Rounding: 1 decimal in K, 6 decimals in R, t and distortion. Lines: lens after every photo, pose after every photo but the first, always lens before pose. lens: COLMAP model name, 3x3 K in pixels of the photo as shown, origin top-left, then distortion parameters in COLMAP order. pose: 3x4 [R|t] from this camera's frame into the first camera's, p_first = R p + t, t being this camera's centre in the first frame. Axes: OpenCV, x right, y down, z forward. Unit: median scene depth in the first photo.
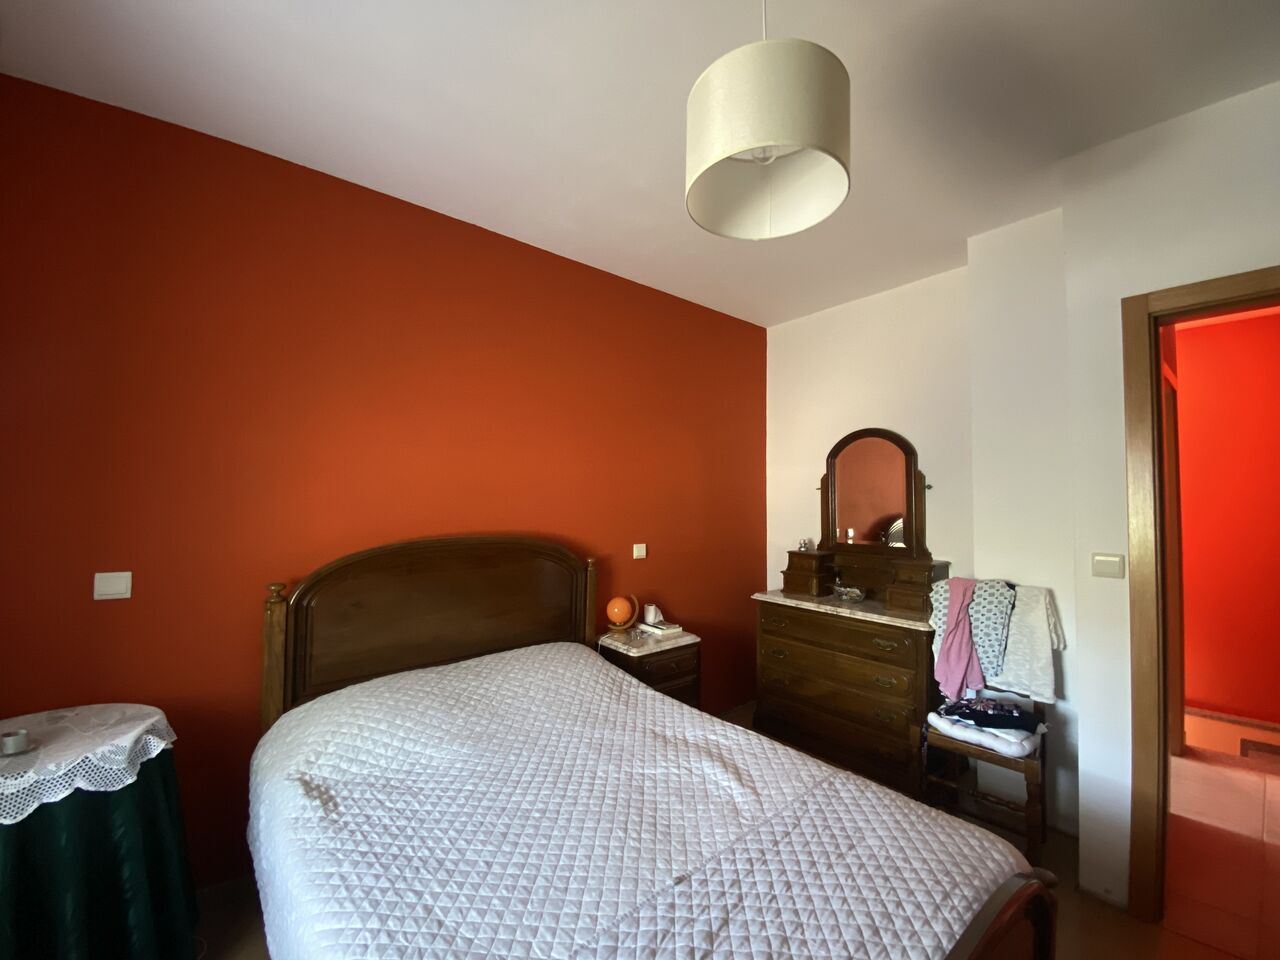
lens RADIAL K [[525.5, 0, 642.7], [0, 525.5, 486.3], [0, 0, 1]] dist [0.025629, -0.022435]
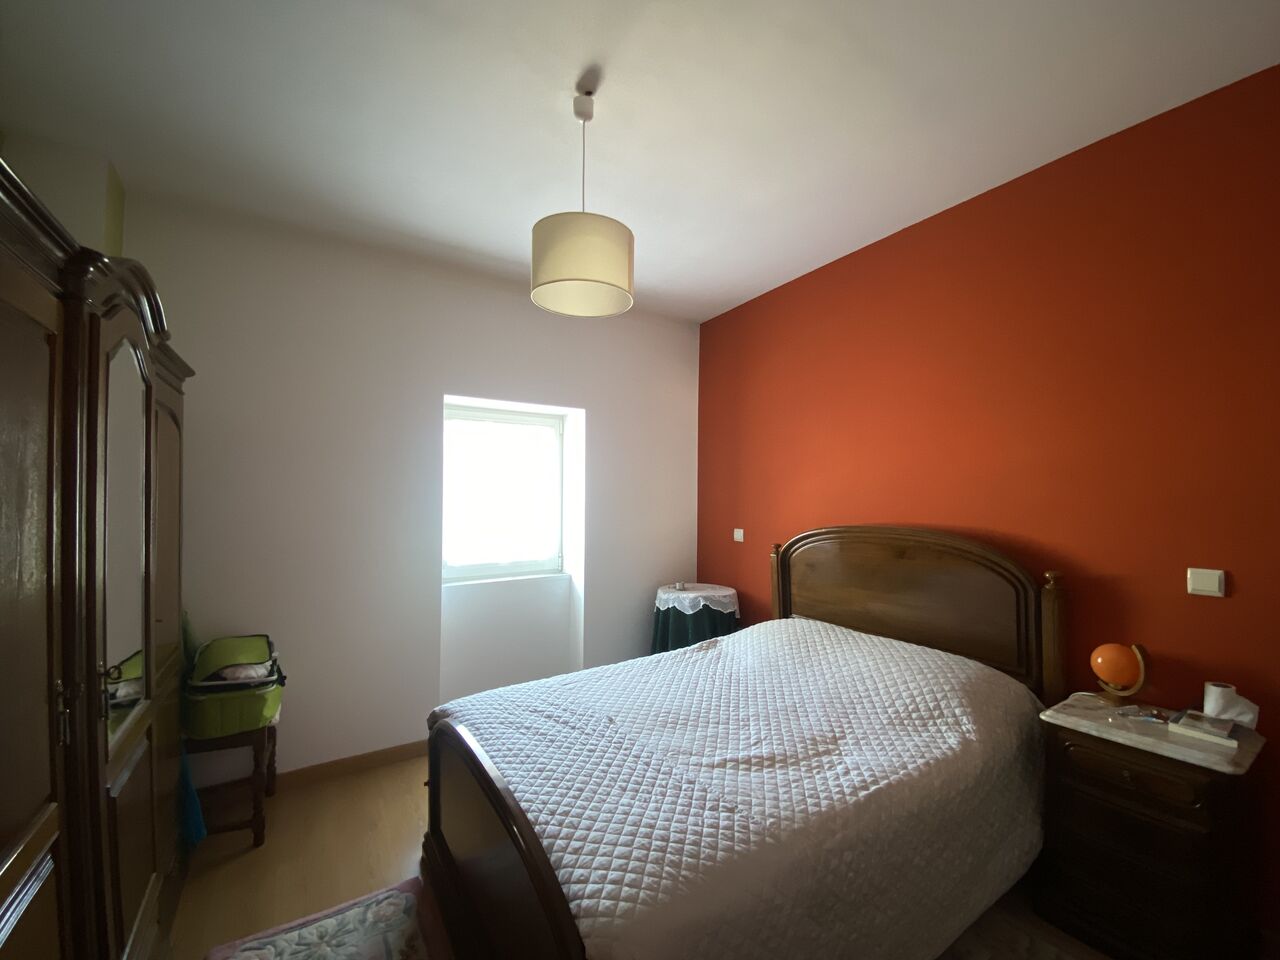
lens RADIAL K [[525.5, 0, 642.7], [0, 525.5, 486.3], [0, 0, 1]] dist [0.025629, -0.022435]
pose [[-0.140781, -0.022051, -0.989795, 1.048548], [0.028977, 0.999232, -0.026382, 0.032992], [0.989617, -0.032396, -0.140034, 0.828601]]
